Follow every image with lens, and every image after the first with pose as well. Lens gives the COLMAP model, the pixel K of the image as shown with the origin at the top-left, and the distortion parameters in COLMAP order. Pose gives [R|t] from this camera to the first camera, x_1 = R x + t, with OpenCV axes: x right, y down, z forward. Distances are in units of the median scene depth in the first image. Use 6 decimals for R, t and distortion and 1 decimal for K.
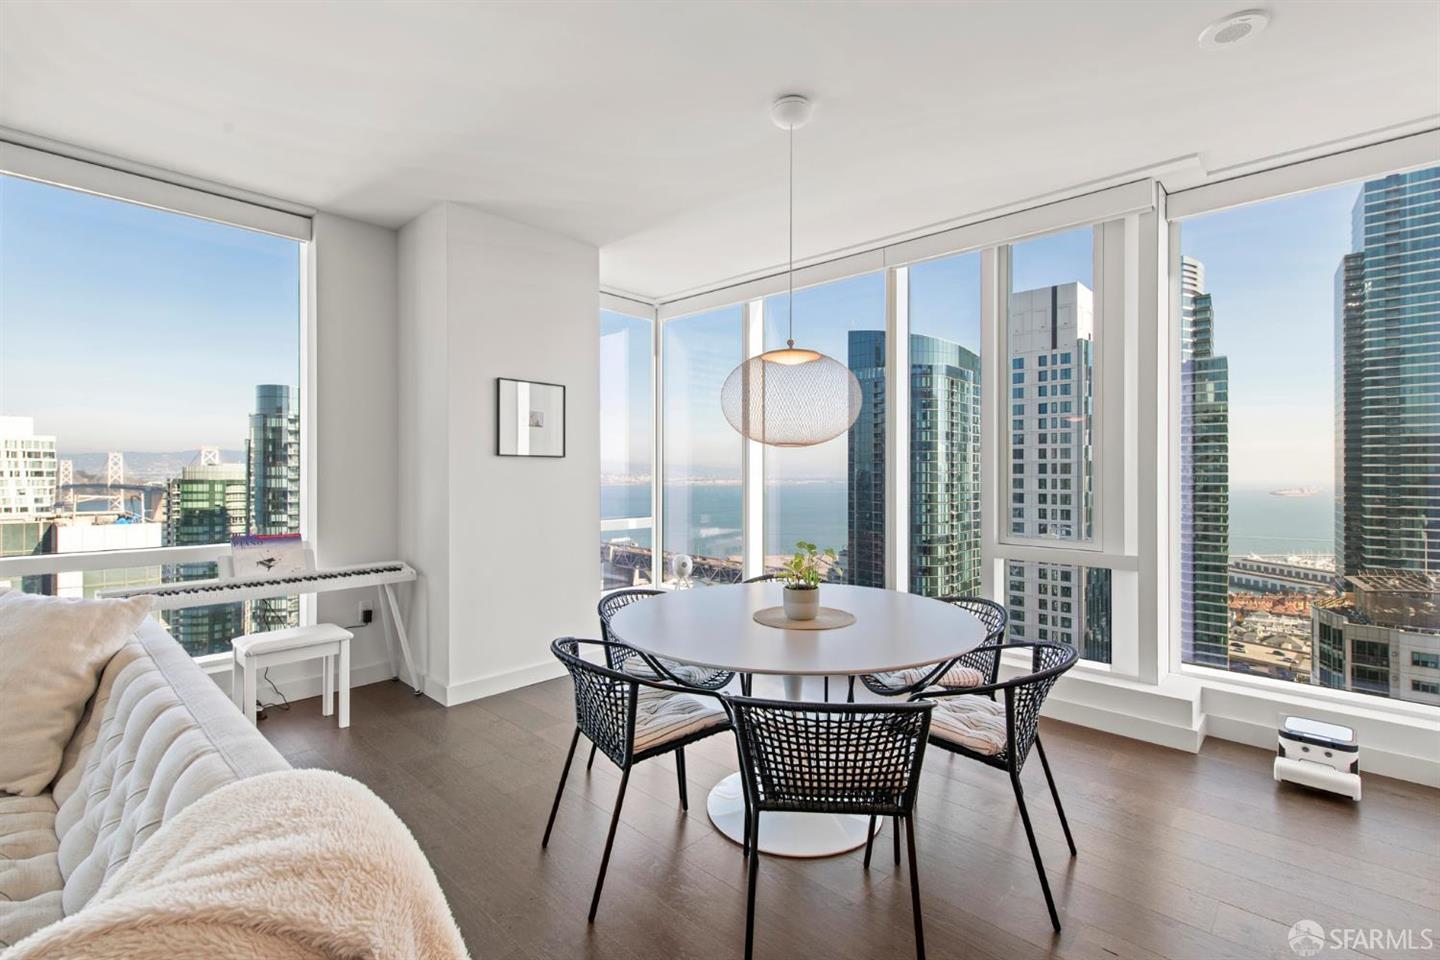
lens RADIAL K [[658.4, 0, 719.1], [0, 658.4, 473.1], [0, 0, 1]] dist [0.012583, -0.001460]
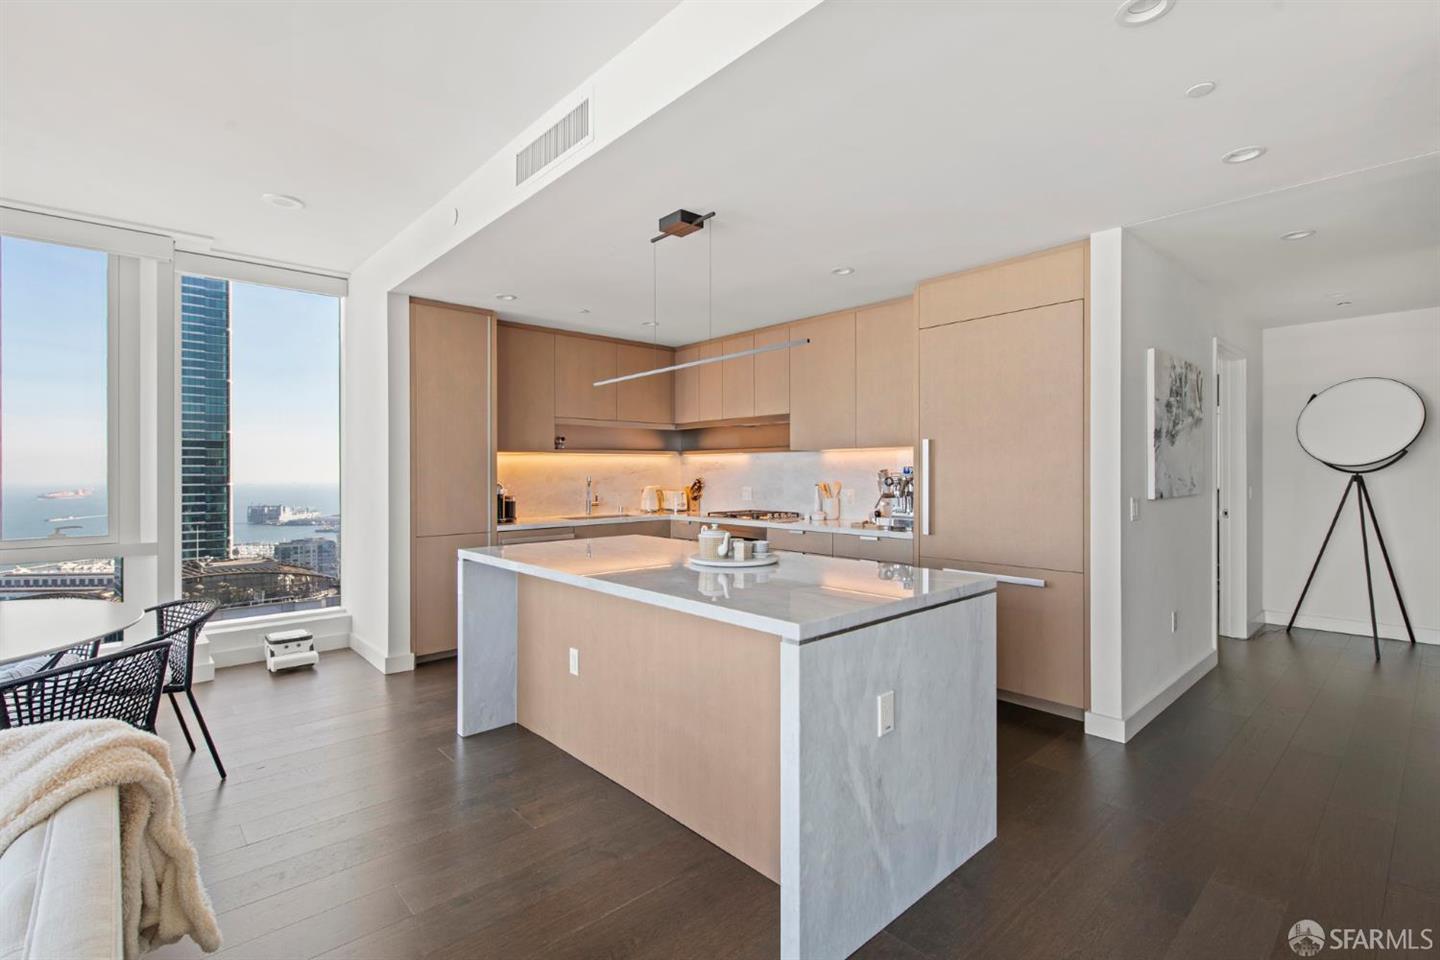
lens RADIAL K [[665.5, 0, 732.4], [0, 665.5, 475.0], [0, 0, 1]] dist [0.015899, -0.000180]
pose [[0.076713, -0.008863, 0.997014, -0.449319], [0.007059, 0.999940, 0.008346, 0.000346], [-0.997028, 0.006397, 0.076771, -0.131951]]
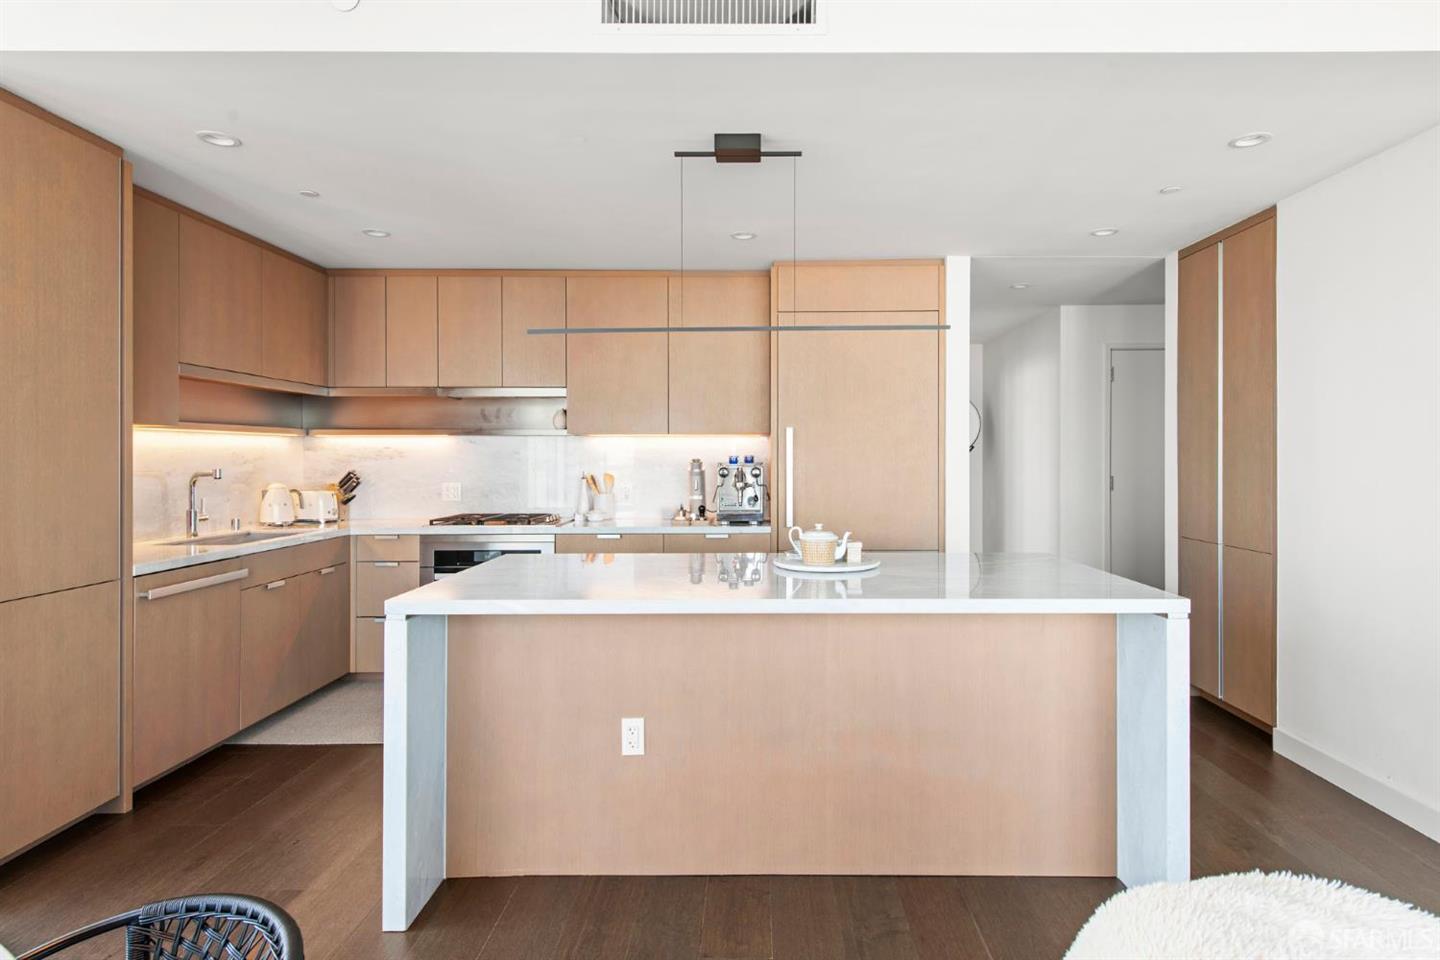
lens RADIAL K [[778.4, 0, 773.2], [0, 778.4, 465.6], [0, 0, 1]] dist [0.022259, -0.002062]
pose [[-0.682144, -0.010463, 0.731143, -0.346087], [0.001251, 0.999879, 0.015476, -0.002561], [-0.731217, 0.011472, -0.682048, 0.141624]]
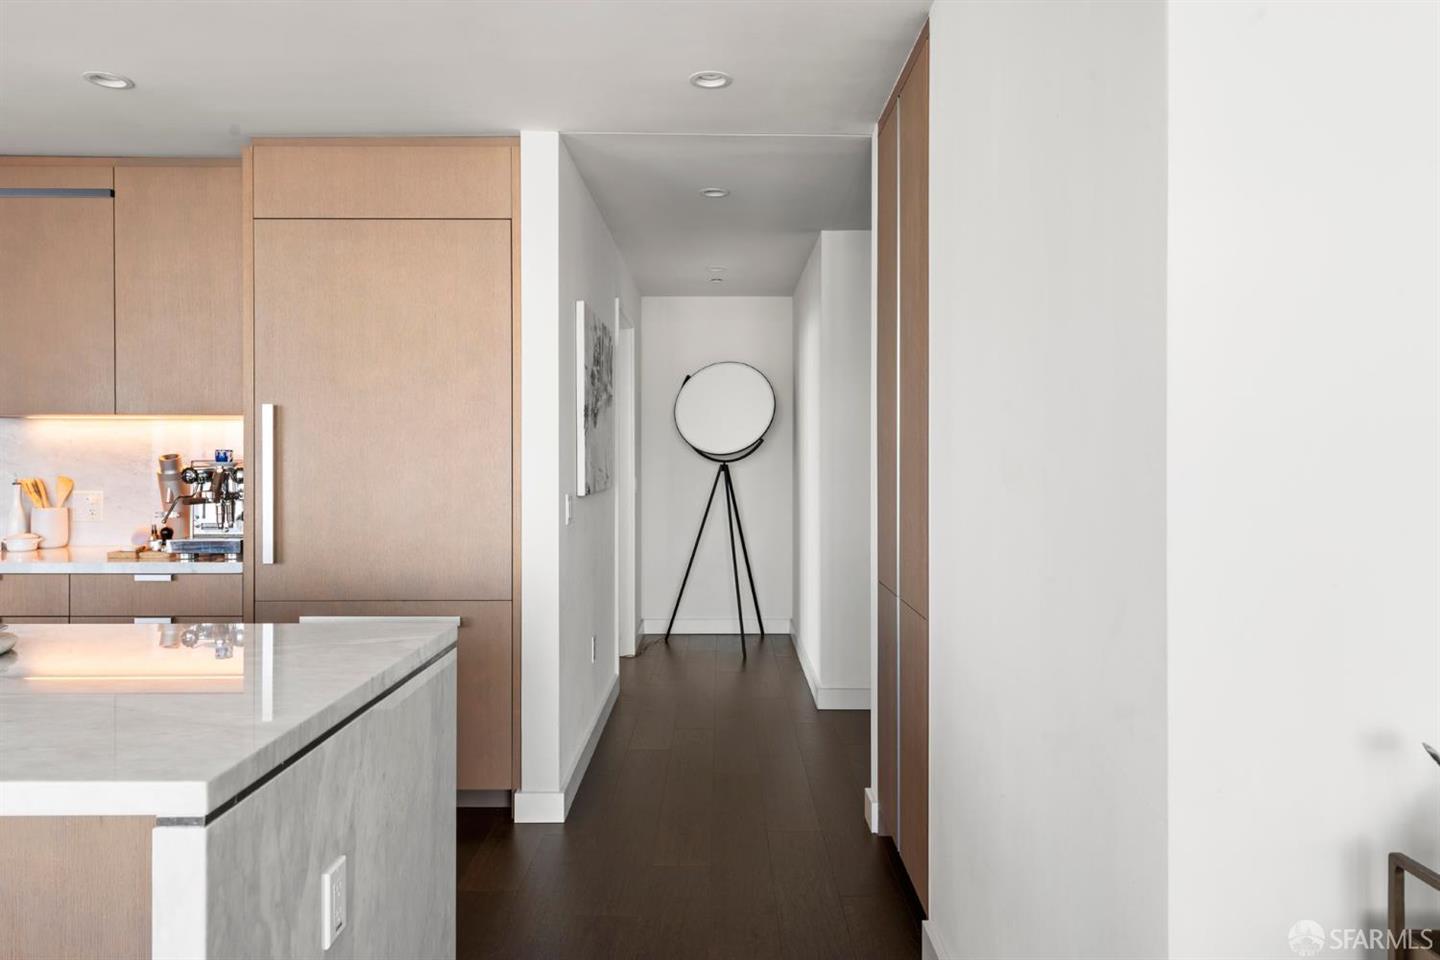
lens RADIAL K [[955.2, 0, 724.9], [0, 955.2, 468.8], [0, 0, 1]] dist [0.018135, -0.012009]
pose [[-0.677841, -0.012719, 0.735099, -0.398100], [-0.001984, 0.999878, 0.015471, 0.000557], [-0.735206, 0.009029, -0.677783, -0.098869]]
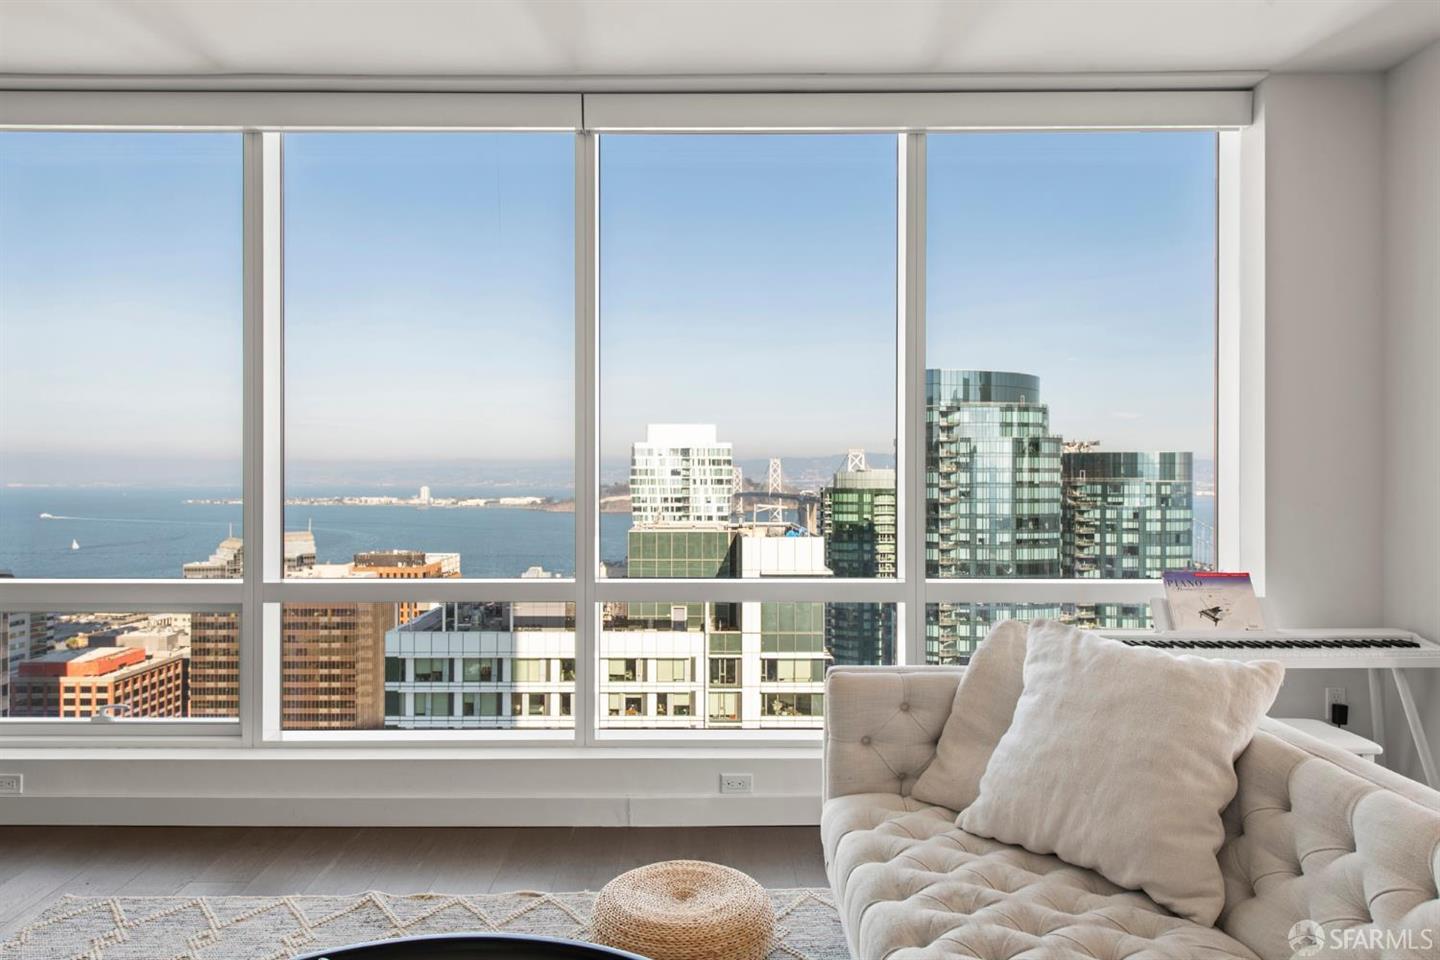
lens RADIAL K [[955.2, 0, 664.4], [0, 955.2, 477.7], [0, 0, 1]] dist [0.018135, -0.012009]
pose [[0.665230, -0.004154, -0.746627, -0.018575], [0.002189, 0.999991, -0.003614, -0.000032], [0.746635, 0.000769, 0.665234, -0.003891]]
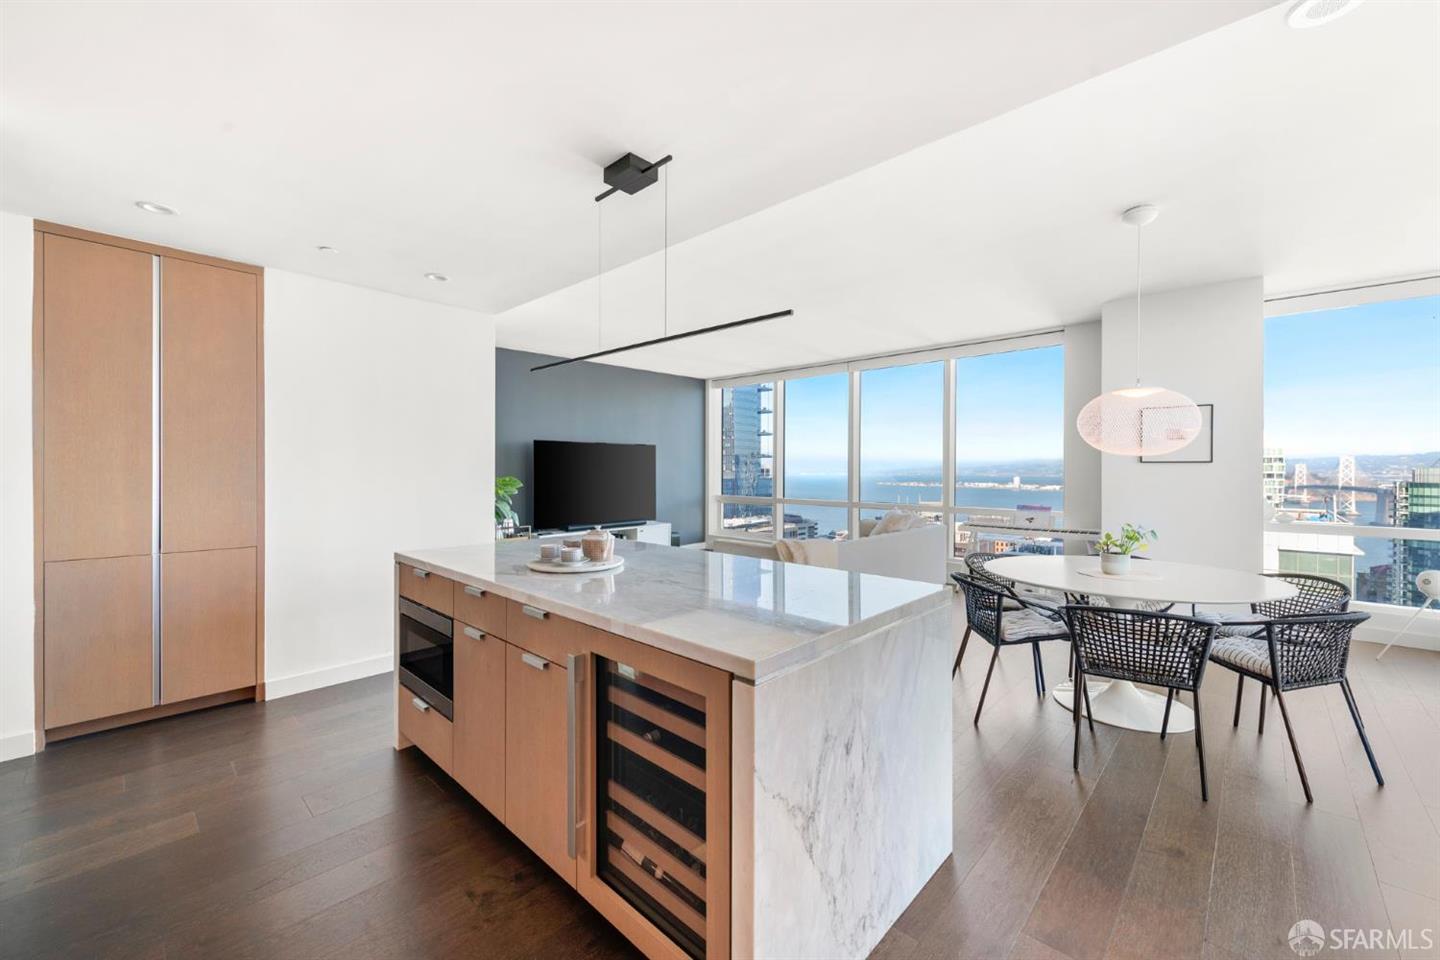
lens RADIAL K [[581.8, 0, 717.1], [0, 581.8, 468.9], [0, 0, 1]] dist [0.004109, -0.000139]
pose [[-0.016710, -0.005320, -0.999846, 0.061724], [-0.005617, 0.999971, -0.005226, -0.000036], [0.999845, 0.005528, -0.016740, 0.006101]]
